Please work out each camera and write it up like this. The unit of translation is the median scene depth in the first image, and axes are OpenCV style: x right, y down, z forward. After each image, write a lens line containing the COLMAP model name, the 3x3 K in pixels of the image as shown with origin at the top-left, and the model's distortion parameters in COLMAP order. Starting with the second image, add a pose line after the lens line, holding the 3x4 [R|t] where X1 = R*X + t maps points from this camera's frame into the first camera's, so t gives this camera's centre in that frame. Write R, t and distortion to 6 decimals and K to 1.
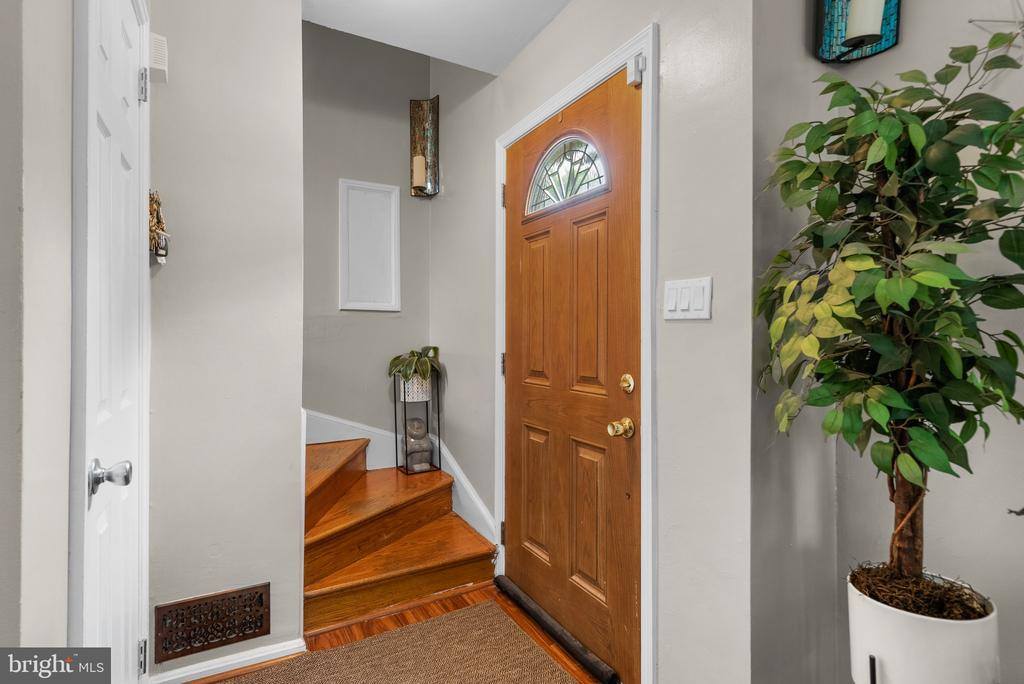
lens RADIAL K [[516.1, 0, 510.6], [0, 516.1, 338.8], [0, 0, 1]] dist [-0.002697, -0.000112]
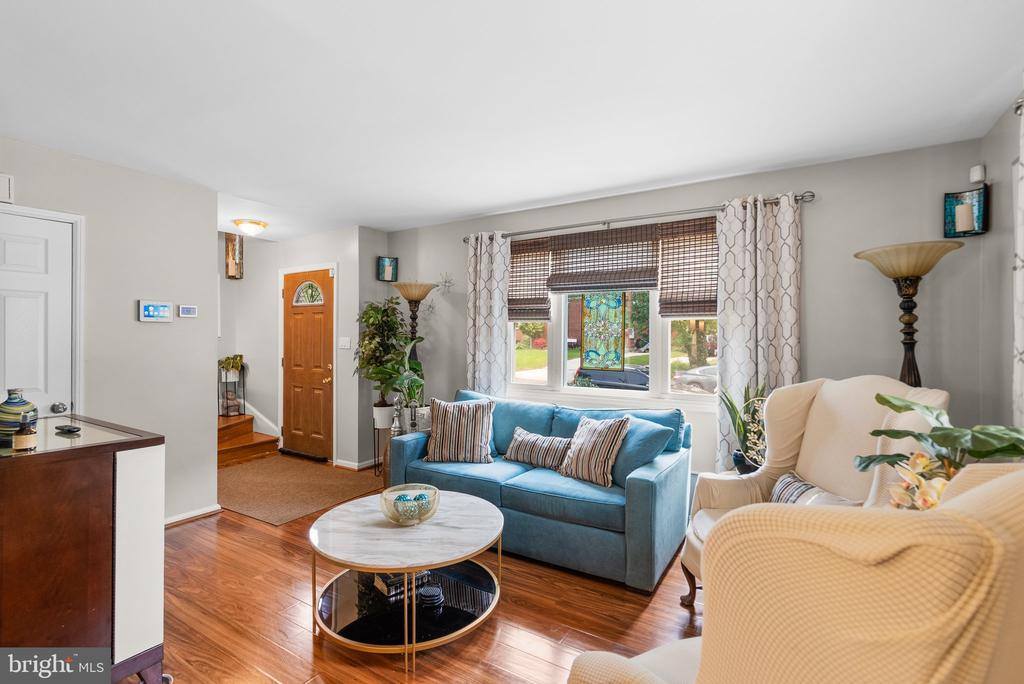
lens RADIAL K [[472.8, 0, 517.0], [0, 472.8, 337.4], [0, 0, 1]] dist [-0.001270, 0.001295]
pose [[0.873853, 0.000703, 0.486190, -0.131746], [-0.000861, 1.000000, 0.000101, -0.069812], [-0.486190, -0.000507, 0.873853, -1.502596]]
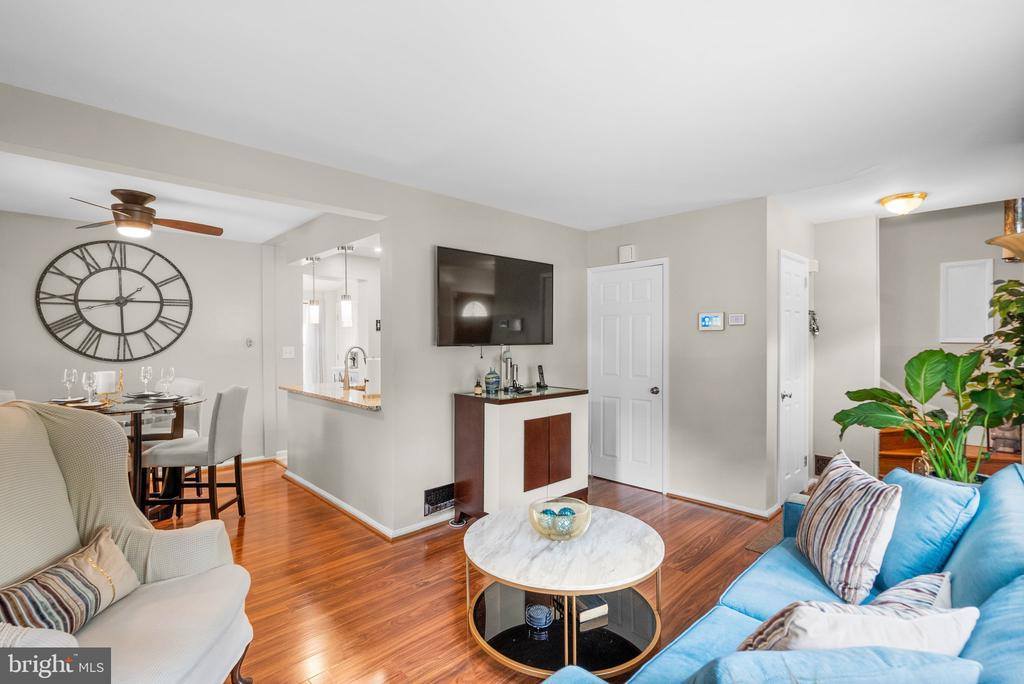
lens RADIAL K [[472.8, 0, 508.5], [0, 472.8, 344.4], [0, 0, 1]] dist [-0.001270, 0.001295]
pose [[0.247447, 0.007613, -0.968872, 0.991455], [-0.000233, 0.999970, 0.007798, -0.077756], [0.968901, -0.001704, 0.247441, -0.894725]]
